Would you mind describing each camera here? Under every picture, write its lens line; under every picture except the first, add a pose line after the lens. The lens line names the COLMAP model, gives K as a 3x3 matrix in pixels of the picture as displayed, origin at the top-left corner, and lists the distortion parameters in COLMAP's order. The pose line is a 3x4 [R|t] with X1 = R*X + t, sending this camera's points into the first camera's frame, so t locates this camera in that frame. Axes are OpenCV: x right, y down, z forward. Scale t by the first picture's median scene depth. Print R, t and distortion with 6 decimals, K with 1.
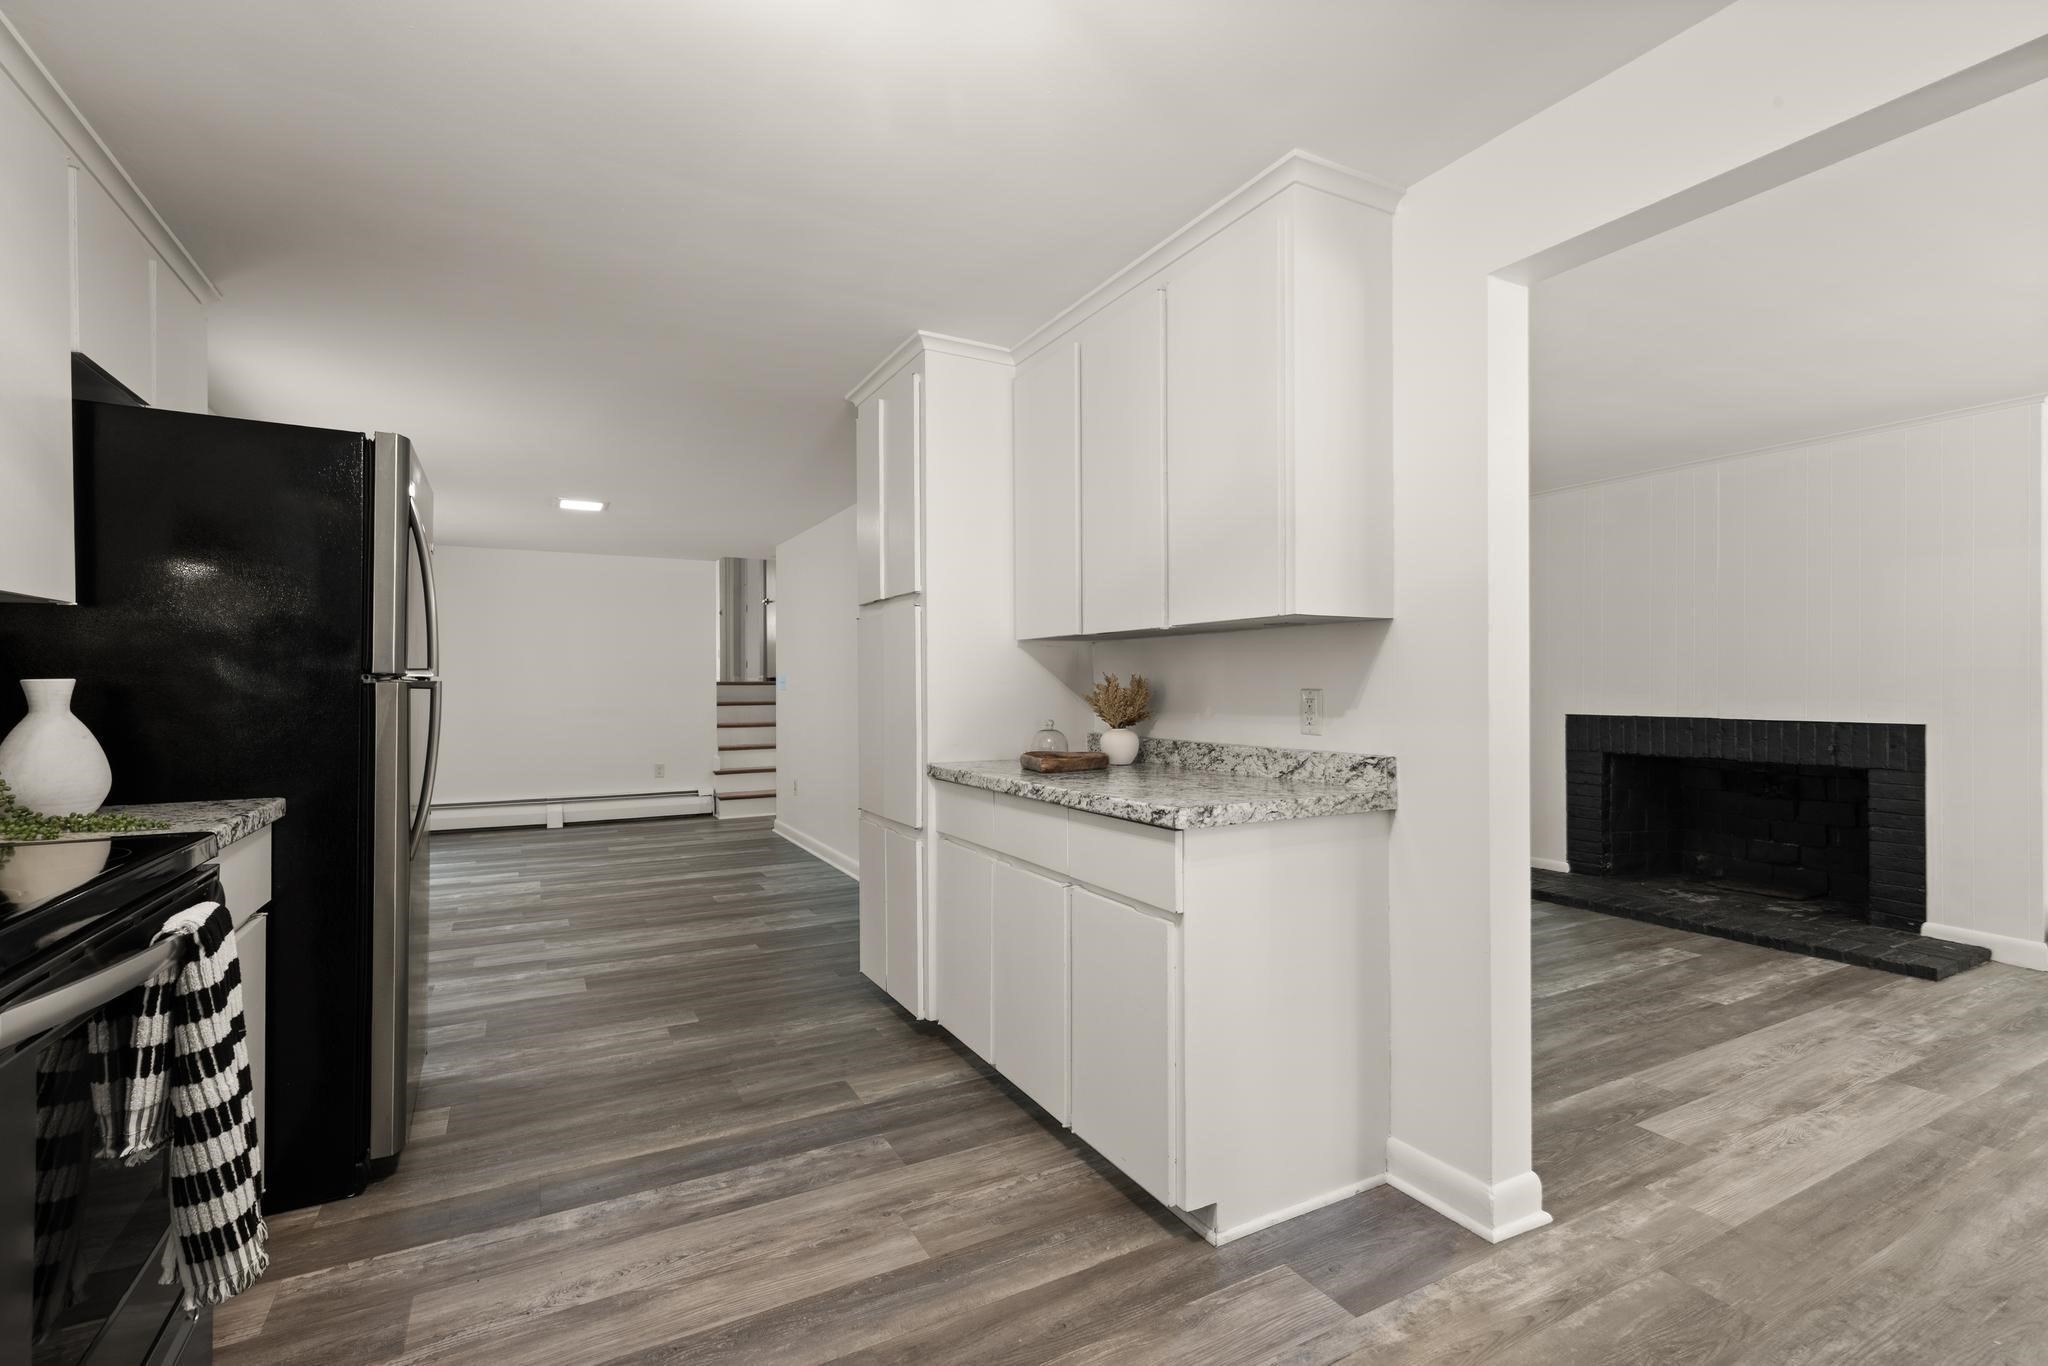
lens RADIAL K [[927.4, 0, 1029.2], [0, 927.4, 686.0], [0, 0, 1]] dist [0.009461, -0.002413]
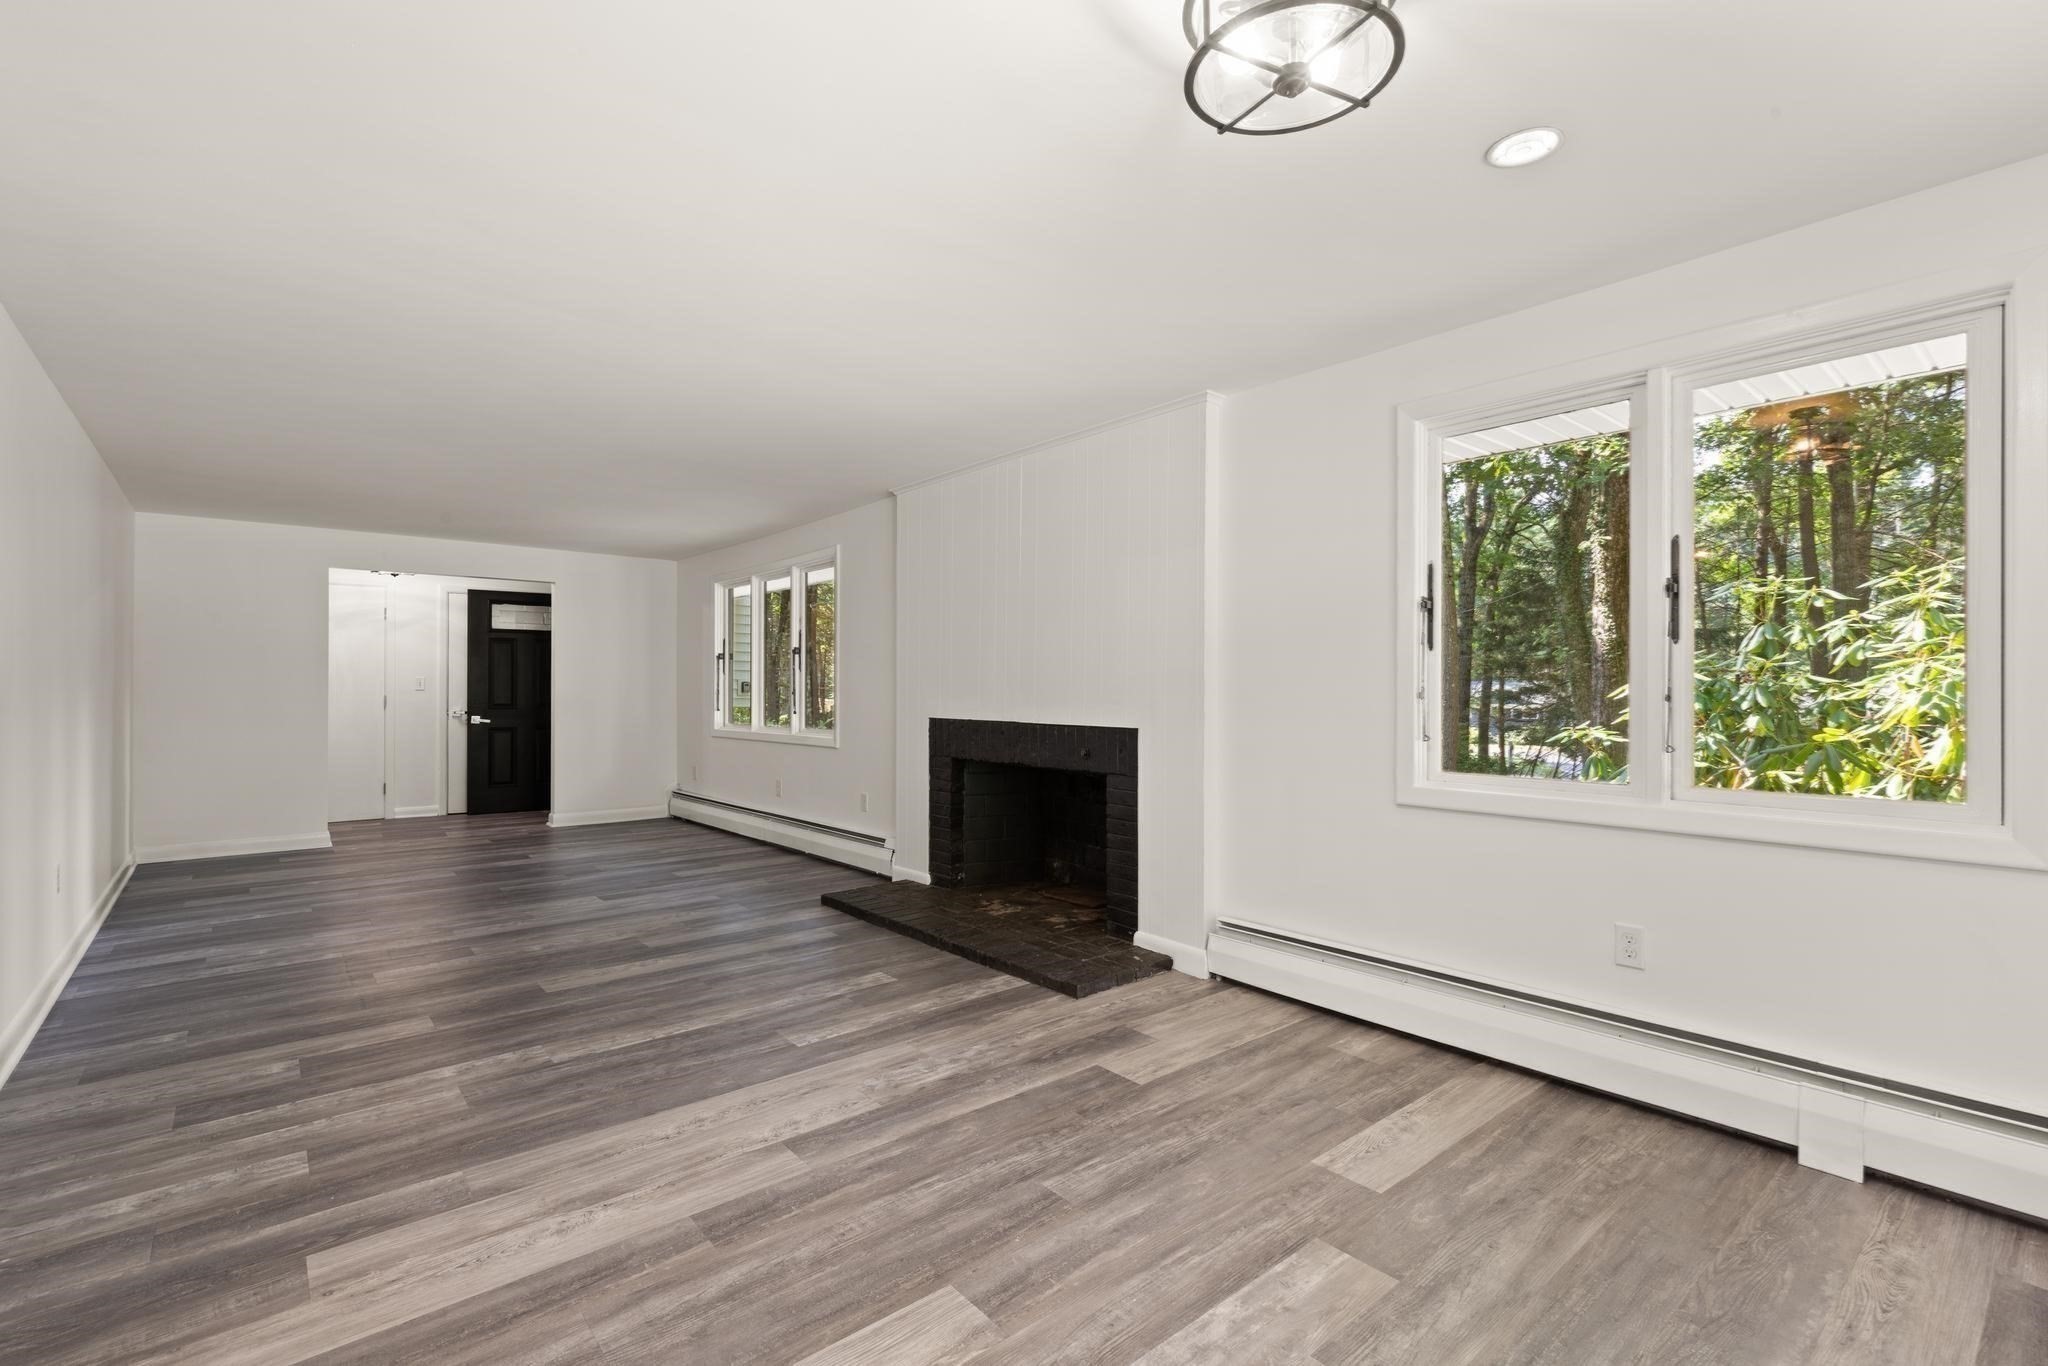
lens RADIAL K [[927.4, 0, 1028.6], [0, 927.4, 699.1], [0, 0, 1]] dist [0.009461, -0.002413]
pose [[0.979539, 0.001988, 0.201243, 0.975154], [-0.005050, 0.999879, 0.014699, -0.003813], [-0.201189, -0.015415, 0.979431, 0.118414]]
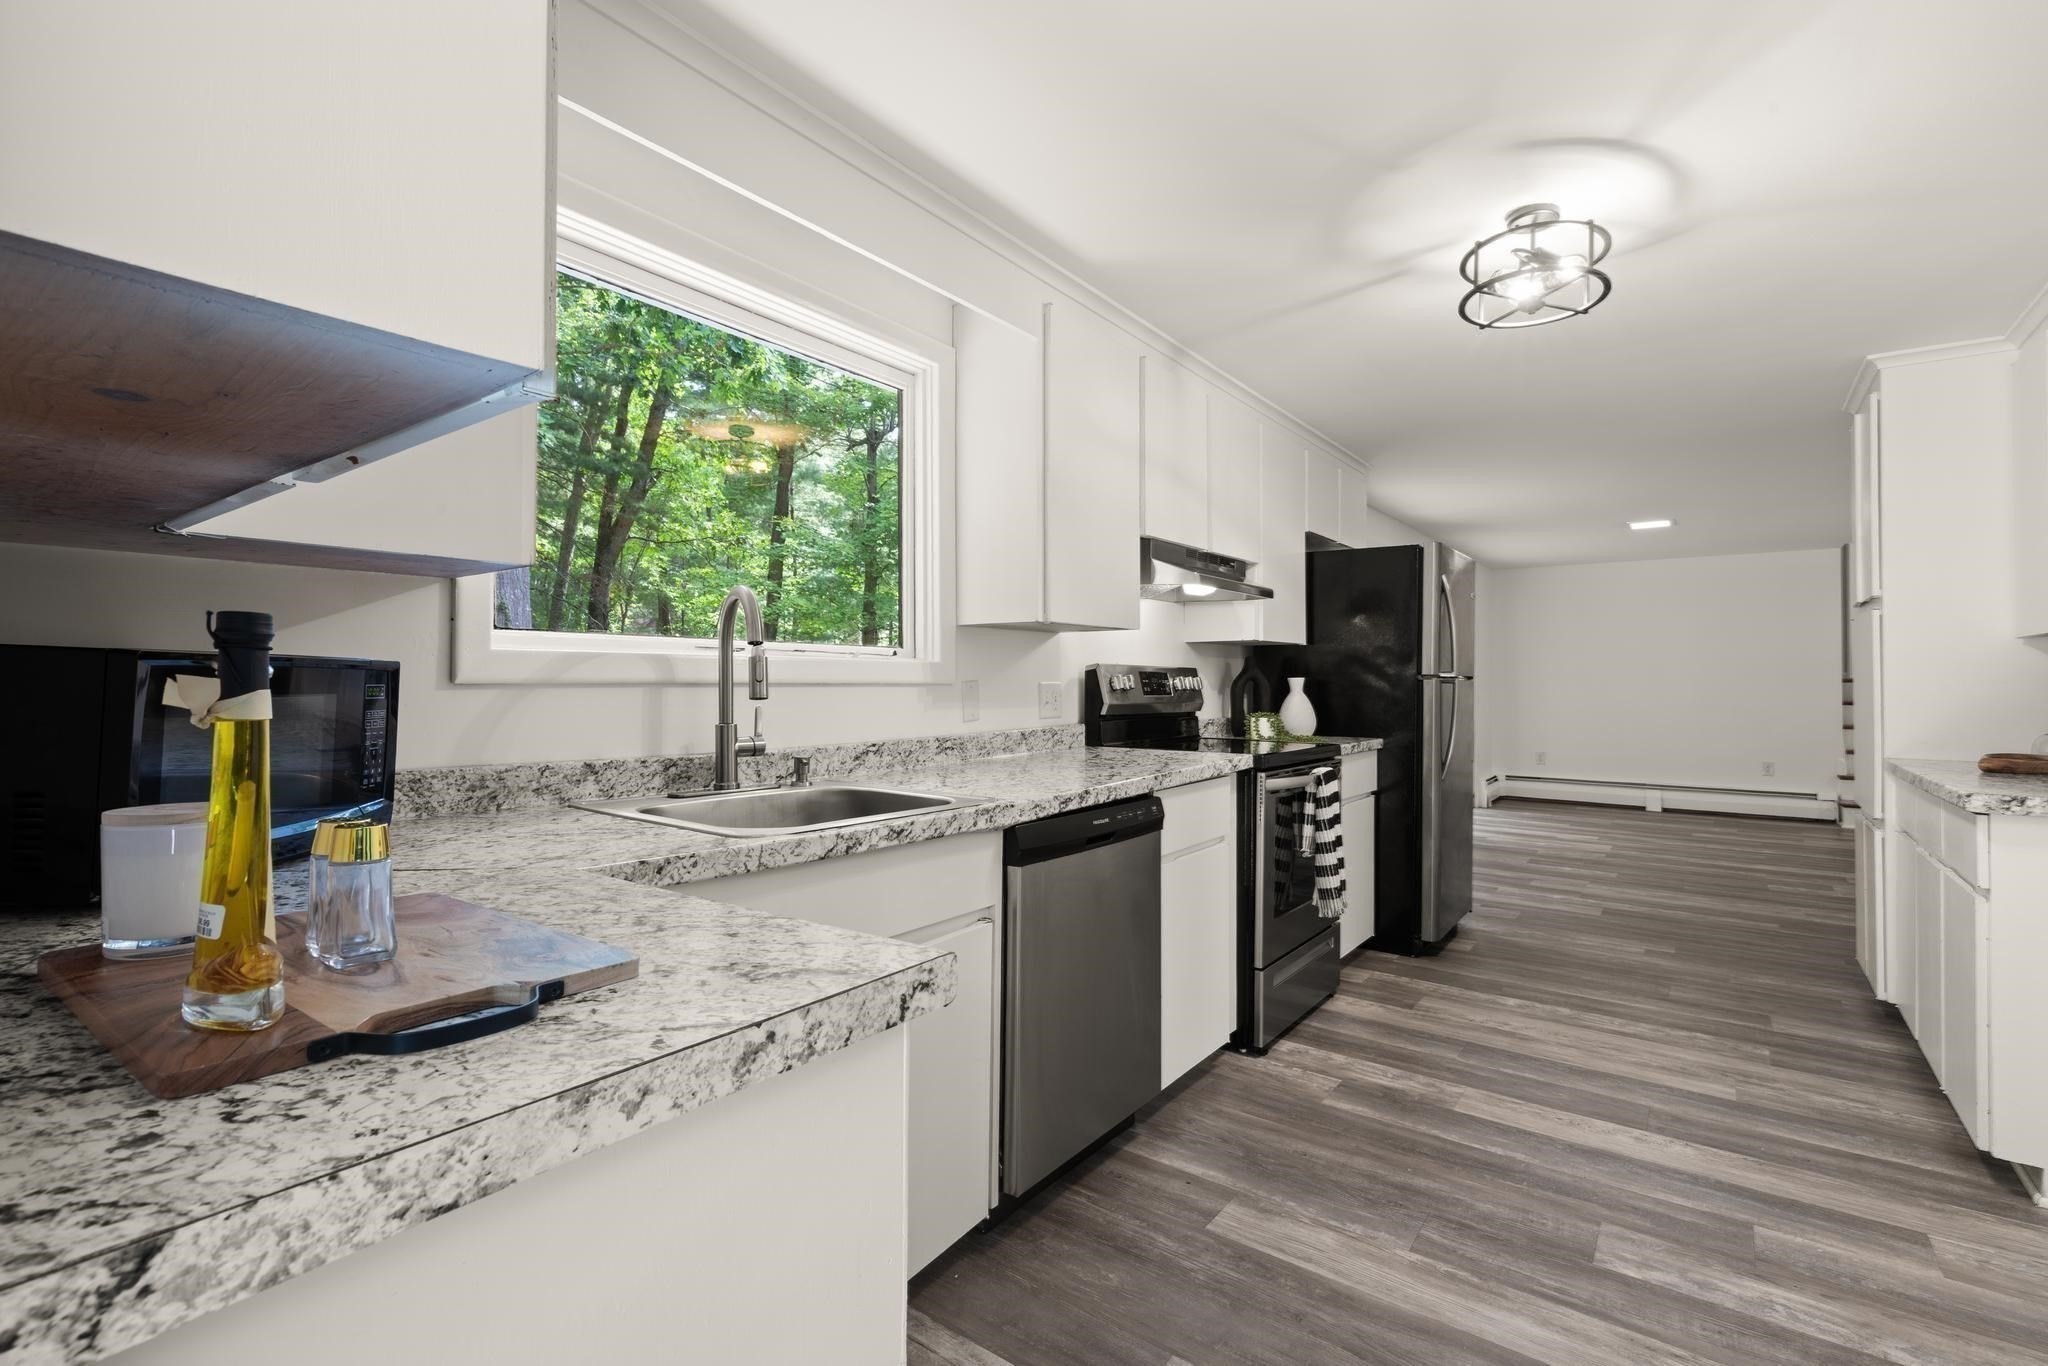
lens RADIAL K [[927.4, 0, 1029.2], [0, 927.4, 664.6], [0, 0, 1]] dist [0.009461, -0.002413]
pose [[0.422309, -0.010422, -0.906392, 0.494711], [-0.005299, 0.999888, -0.013966, -0.003540], [0.906436, 0.010701, 0.422207, -0.374271]]
